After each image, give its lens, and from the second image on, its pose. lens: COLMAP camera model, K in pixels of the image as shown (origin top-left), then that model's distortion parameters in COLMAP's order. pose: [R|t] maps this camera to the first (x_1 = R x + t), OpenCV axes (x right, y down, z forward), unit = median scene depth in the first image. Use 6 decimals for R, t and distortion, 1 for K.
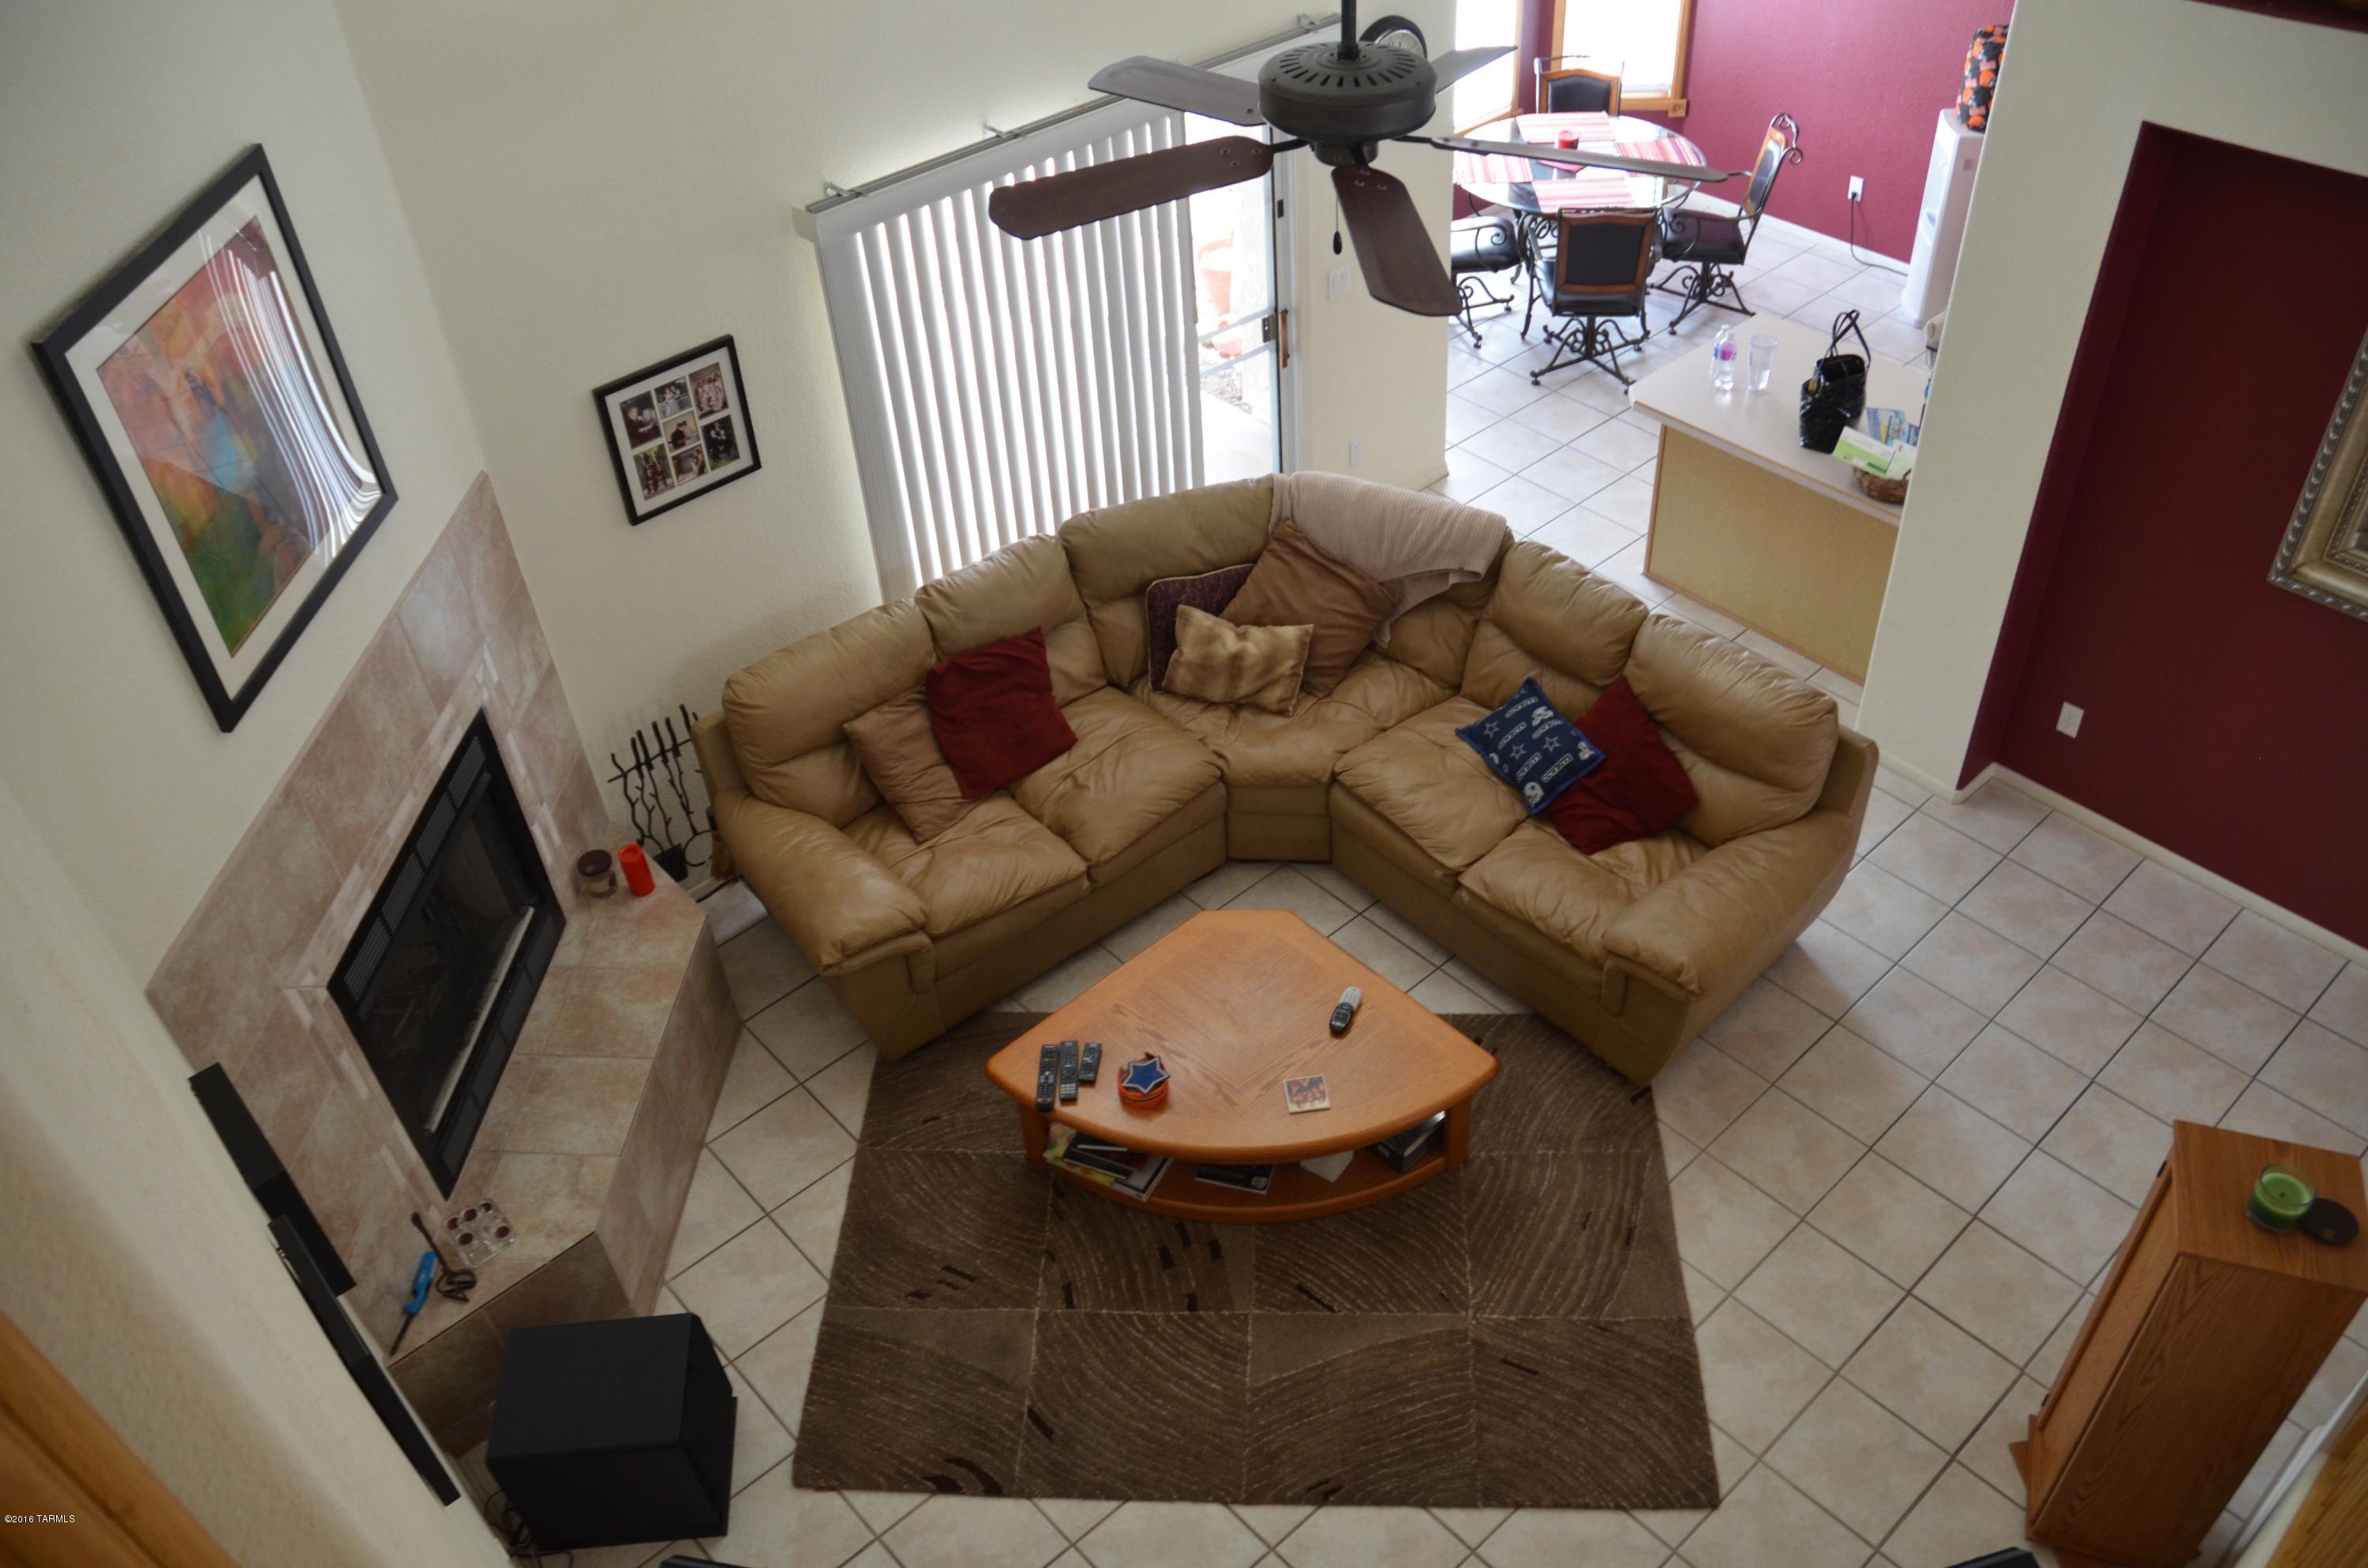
lens RADIAL K [[1849.6, 0, 1198.8], [0, 1849.6, 823.5], [0, 0, 1]] dist [-0.173985, 0.164167]
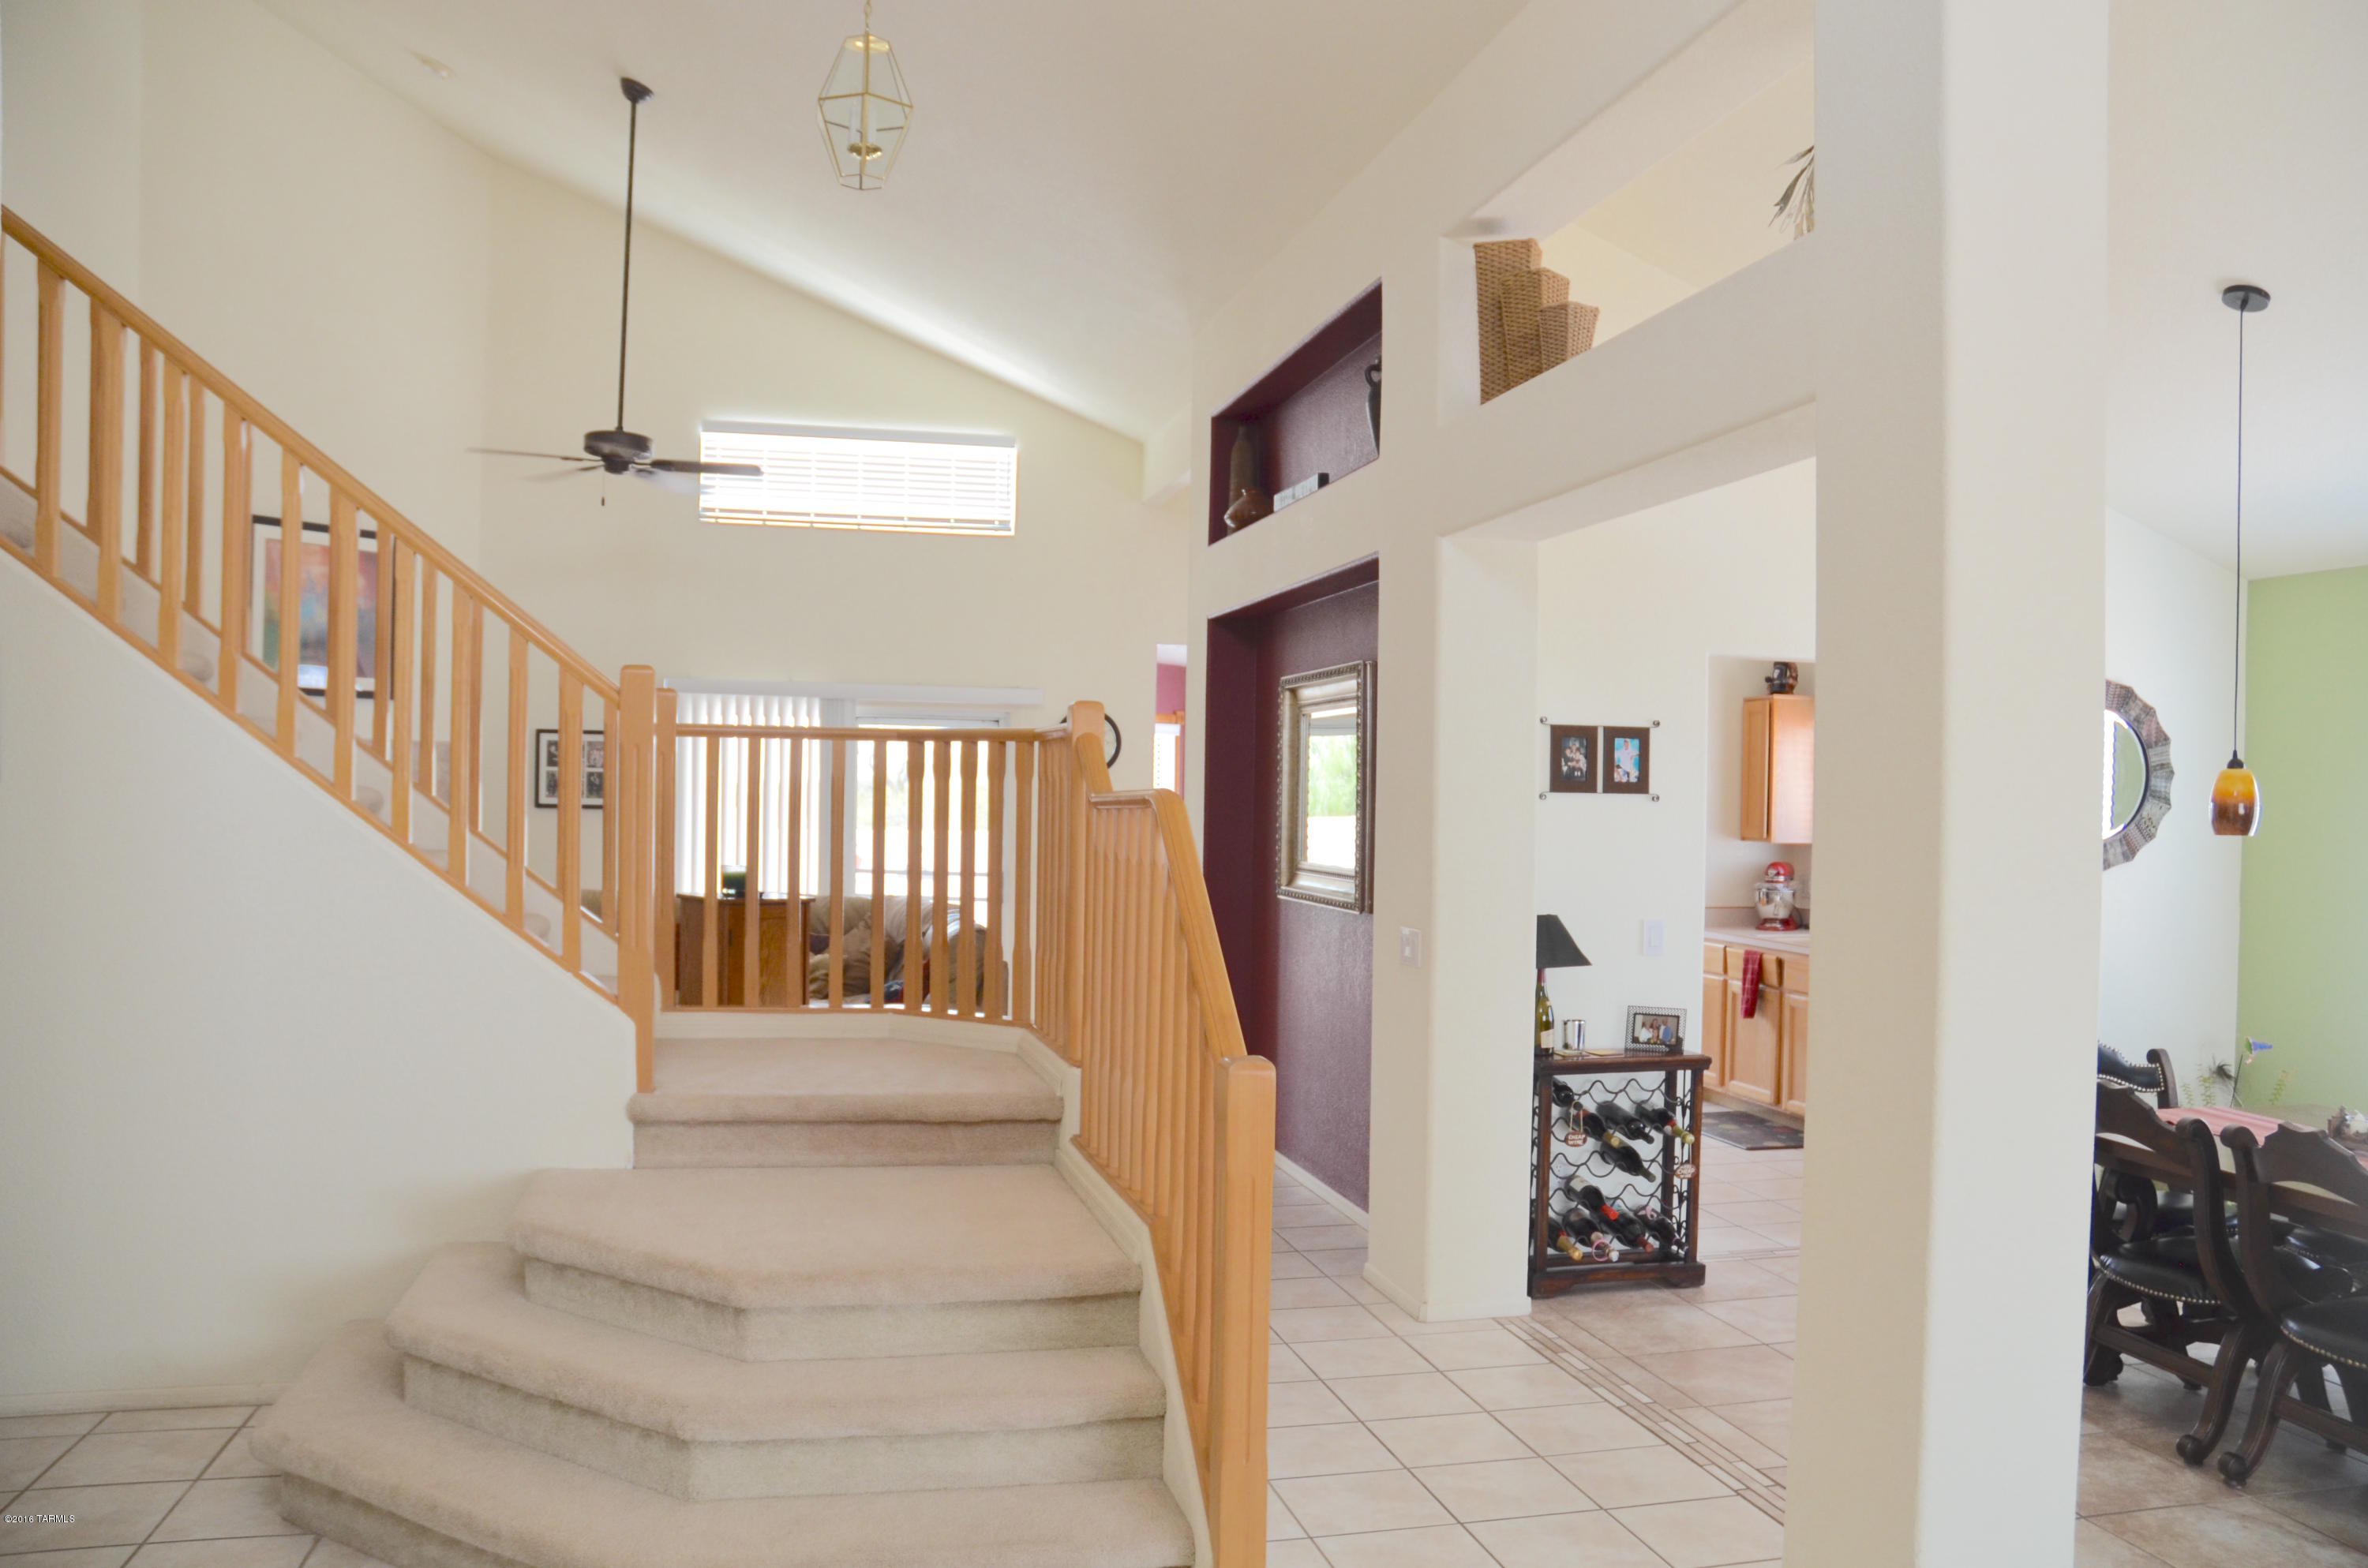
lens RADIAL K [[1829.5, 0, 1191.2], [0, 1829.5, 833.0], [0, 0, 1]] dist [-0.172671, 0.152222]
pose [[0.877807, 0.086195, -0.471195, 1.214001], [-0.369246, 0.748383, -0.550982, 0.655832], [0.305143, 0.657643, 0.688763, -0.083979]]
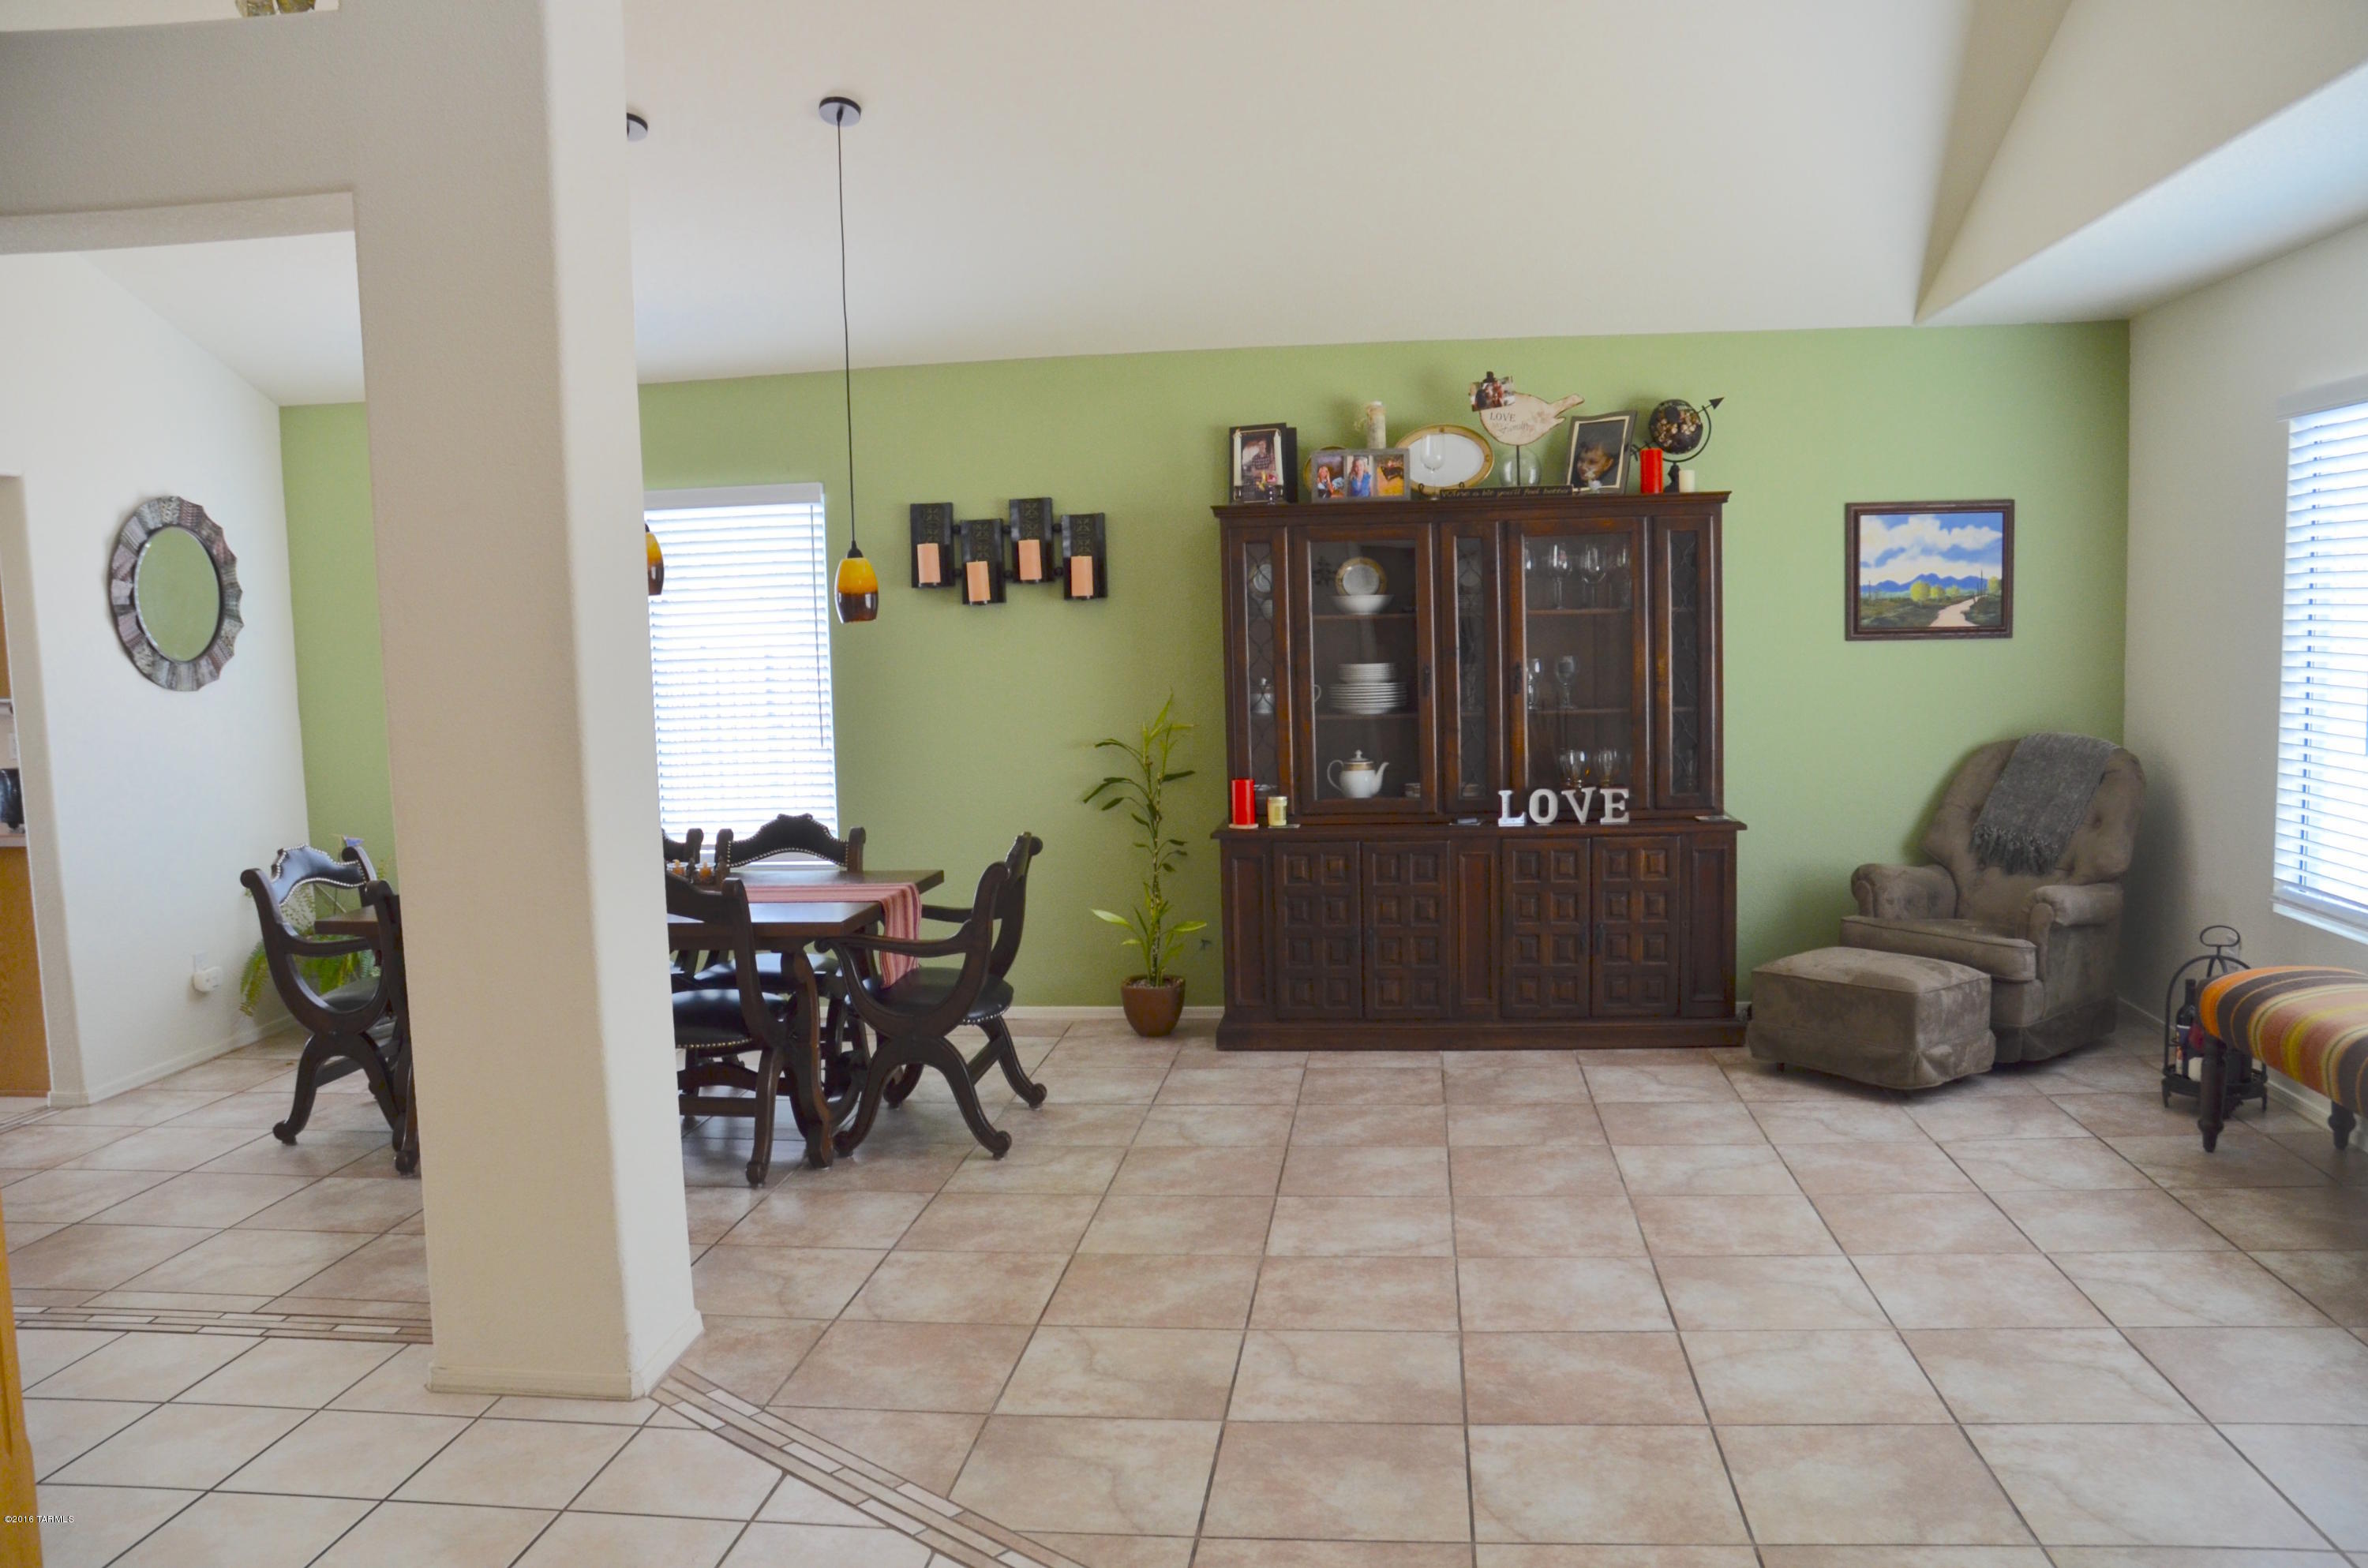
lens RADIAL K [[1849.6, 0, 1198.8], [0, 1849.6, 823.5], [0, 0, 1]] dist [-0.173985, 0.164167]
pose [[0.743452, -0.030766, 0.668081, 0.886159], [0.432081, 0.784571, -0.444697, 0.688255], [-0.510475, 0.619276, 0.596584, -0.064536]]
